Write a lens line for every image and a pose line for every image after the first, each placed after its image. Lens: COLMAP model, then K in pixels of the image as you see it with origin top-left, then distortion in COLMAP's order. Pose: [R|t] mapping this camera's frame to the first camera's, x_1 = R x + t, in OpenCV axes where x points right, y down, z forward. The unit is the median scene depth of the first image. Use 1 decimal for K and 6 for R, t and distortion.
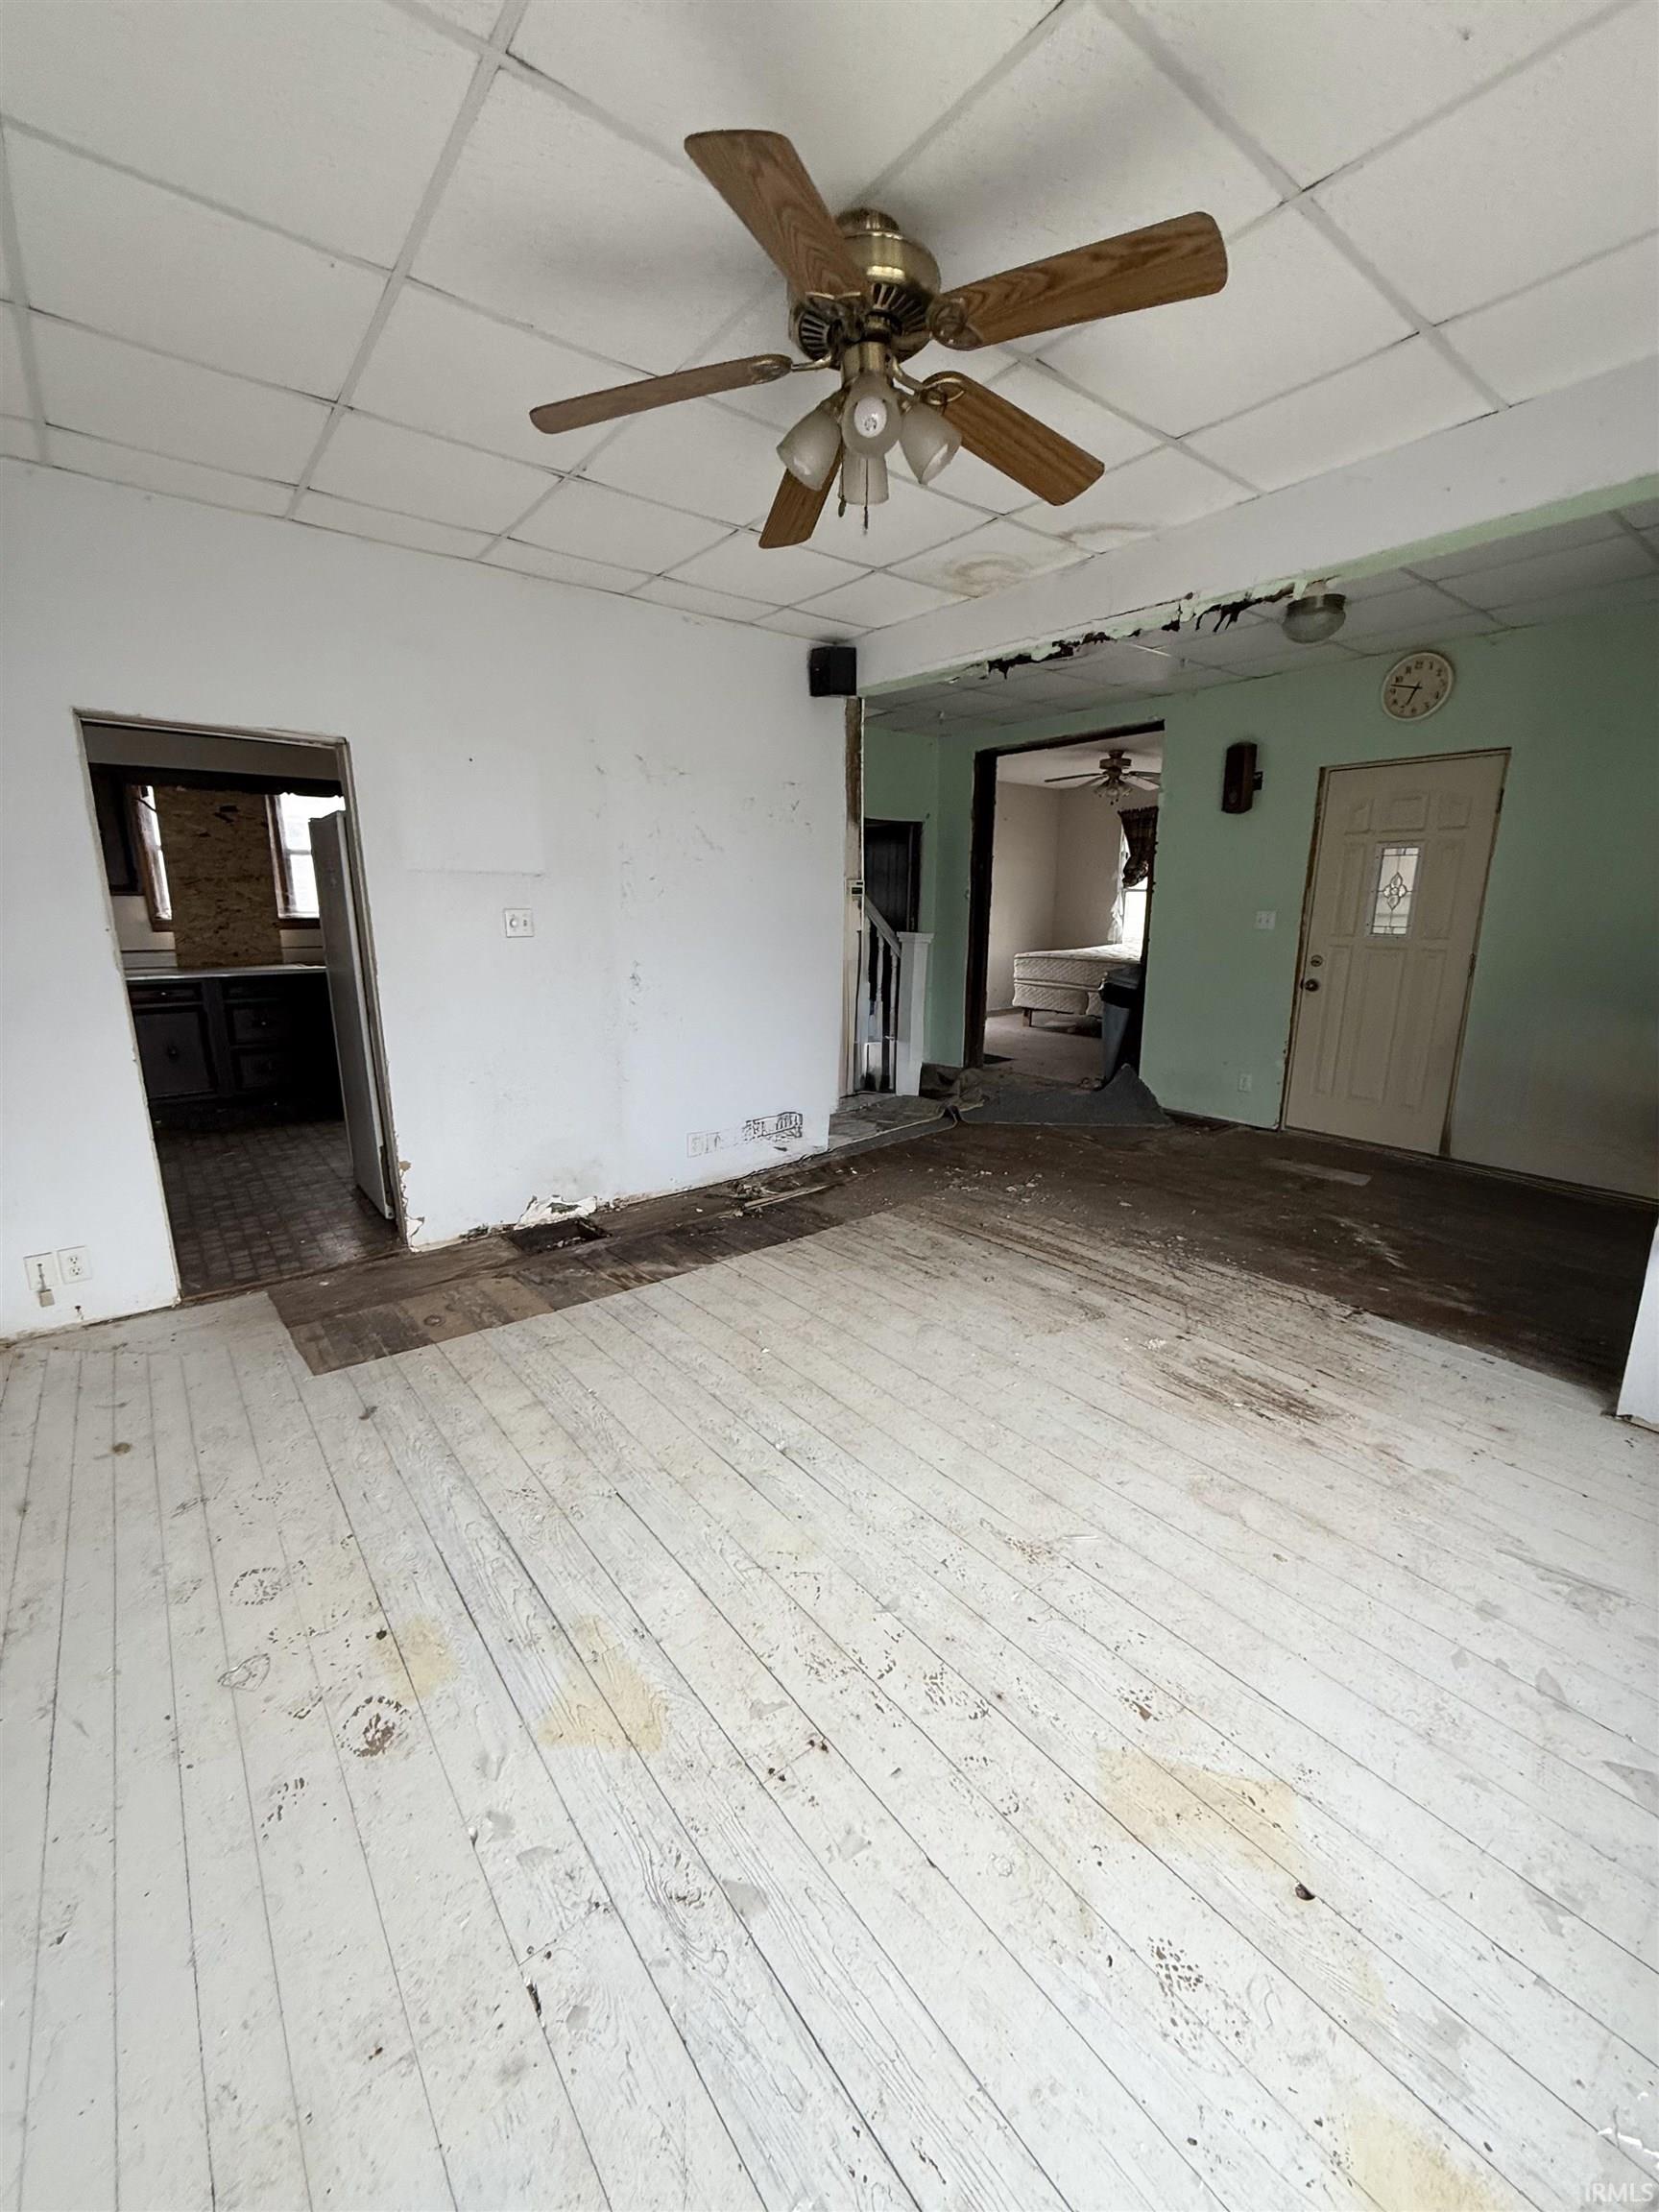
lens RADIAL K [[883.3, 0, 830.3], [0, 883.3, 1105.3], [0, 0, 1]] dist [-0.000247, -0.000015]
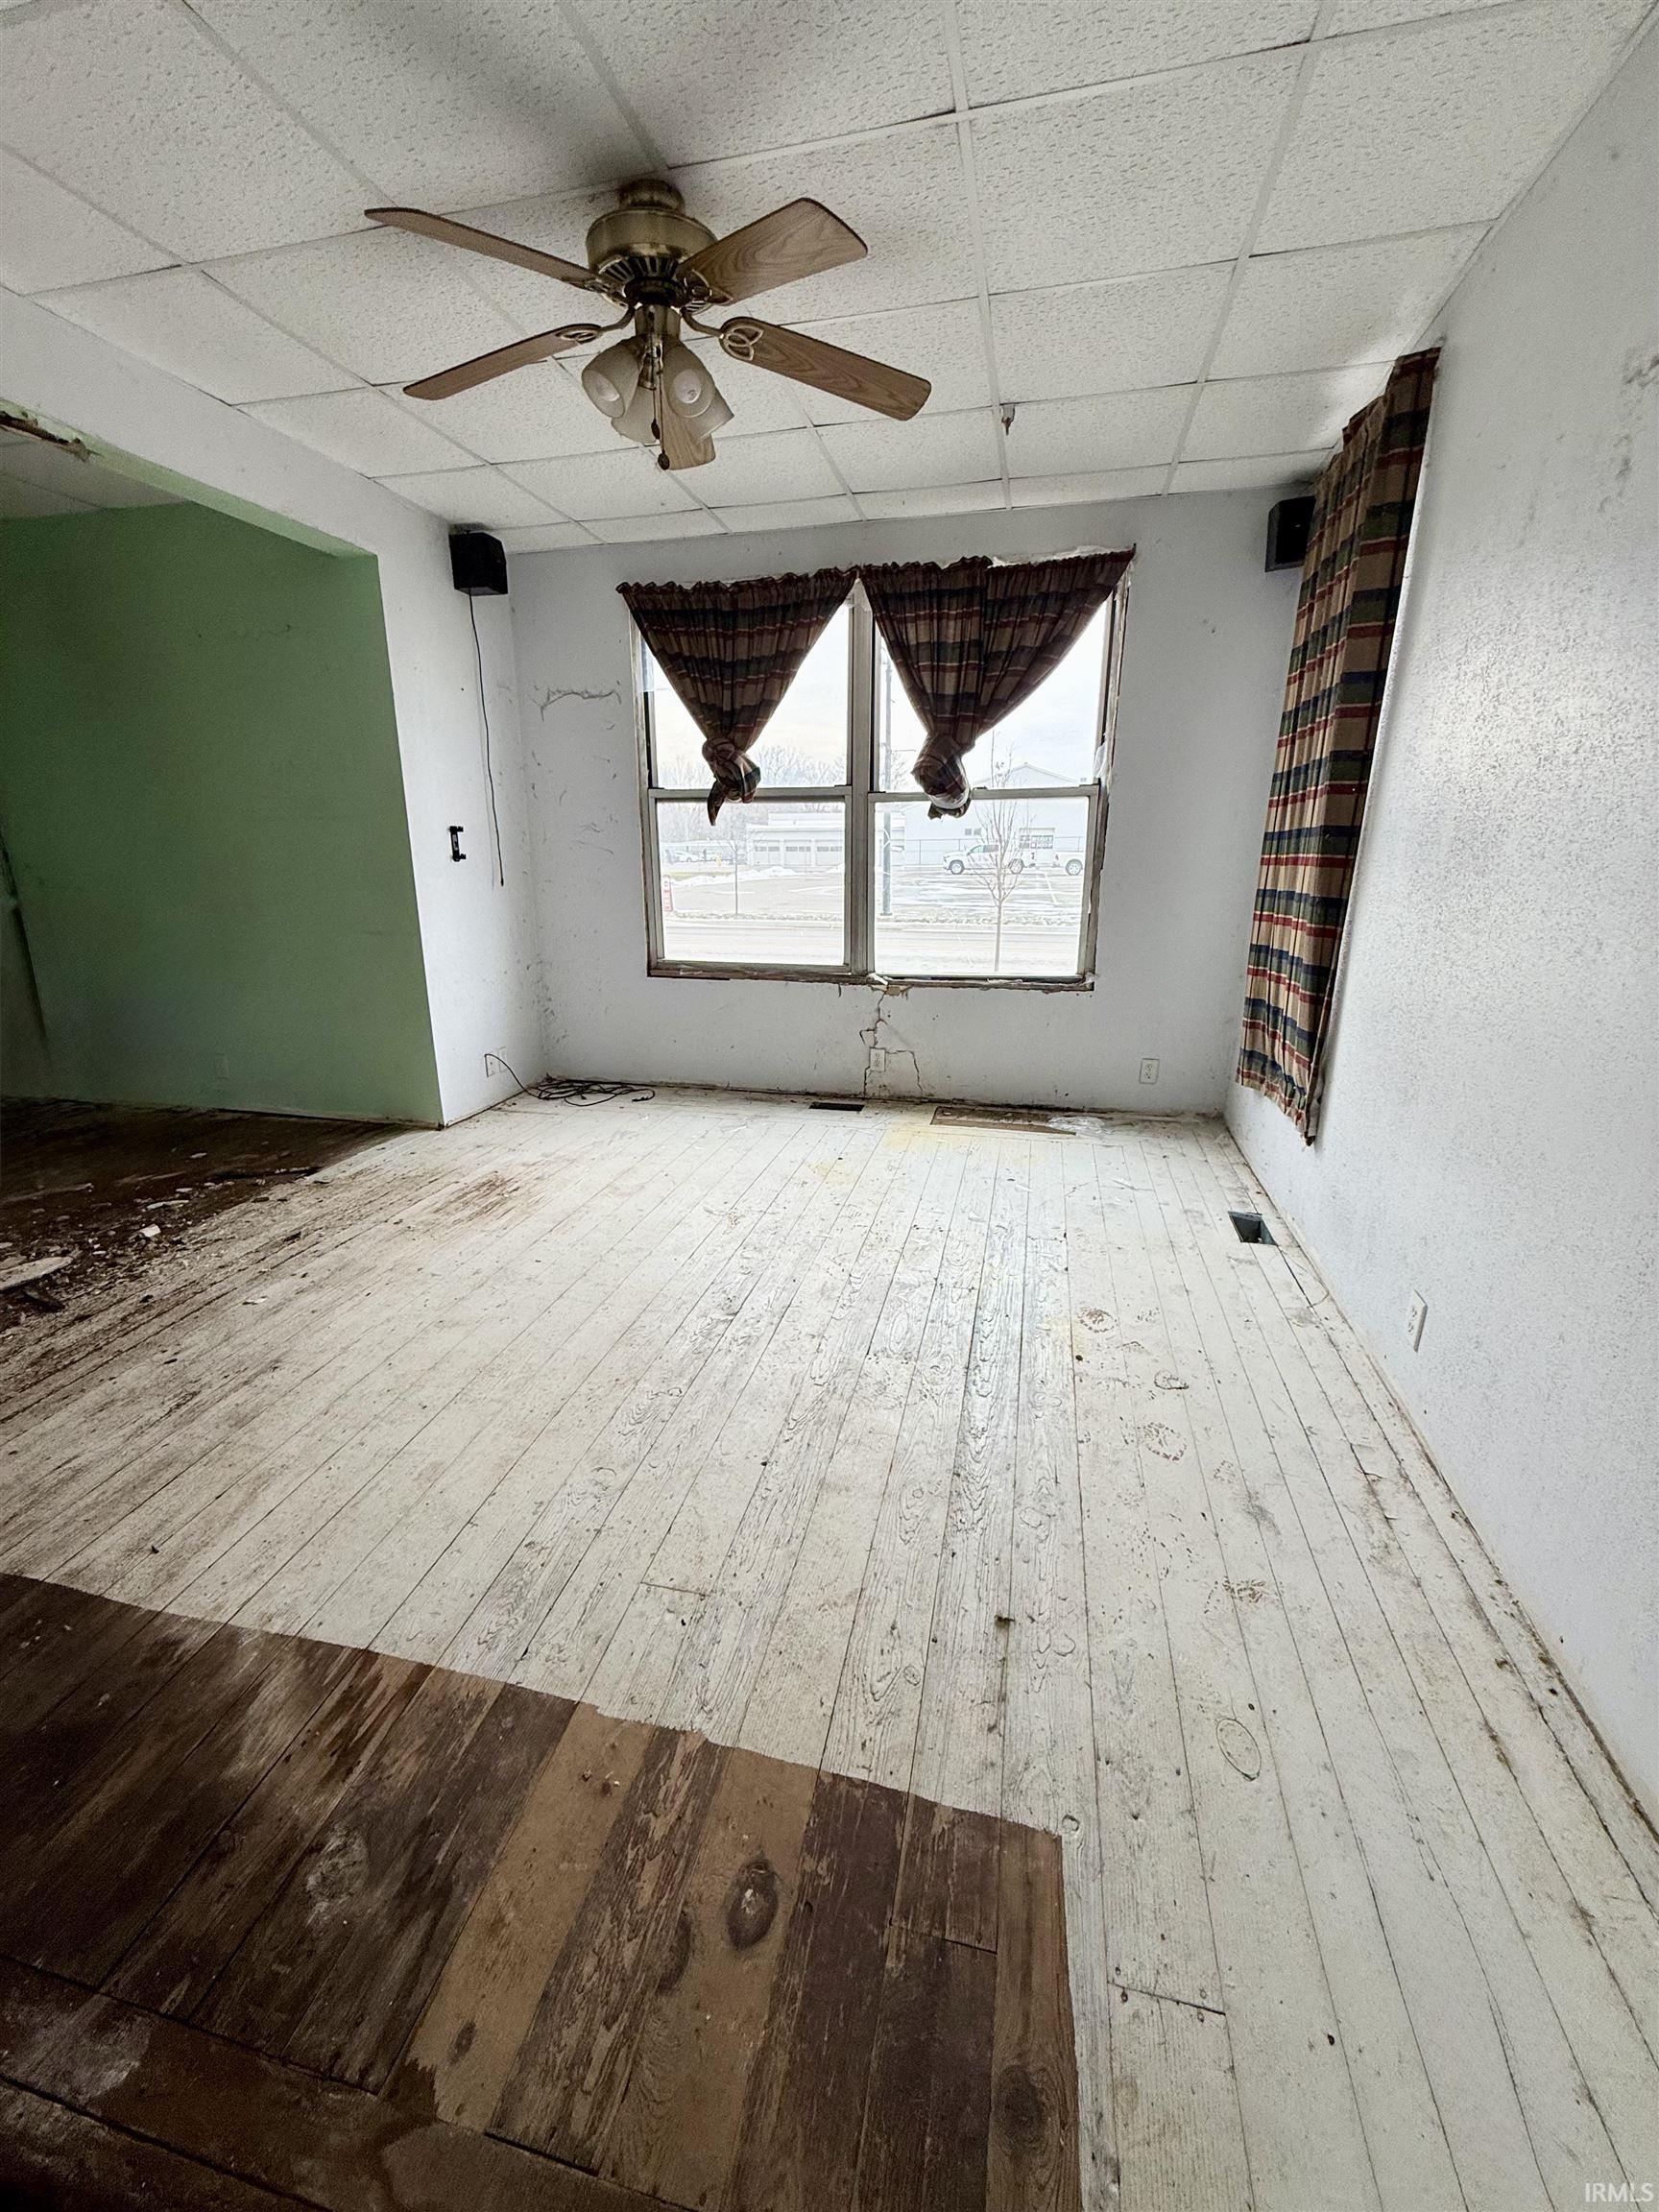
lens RADIAL K [[883.3, 0, 824.7], [0, 883.3, 1102.6], [0, 0, 1]] dist [-0.000247, -0.000015]
pose [[-0.618310, -0.223197, 0.753576, -0.667917], [0.180425, 0.892909, 0.412504, -0.207857], [-0.764945, 0.391019, -0.511824, 1.024517]]
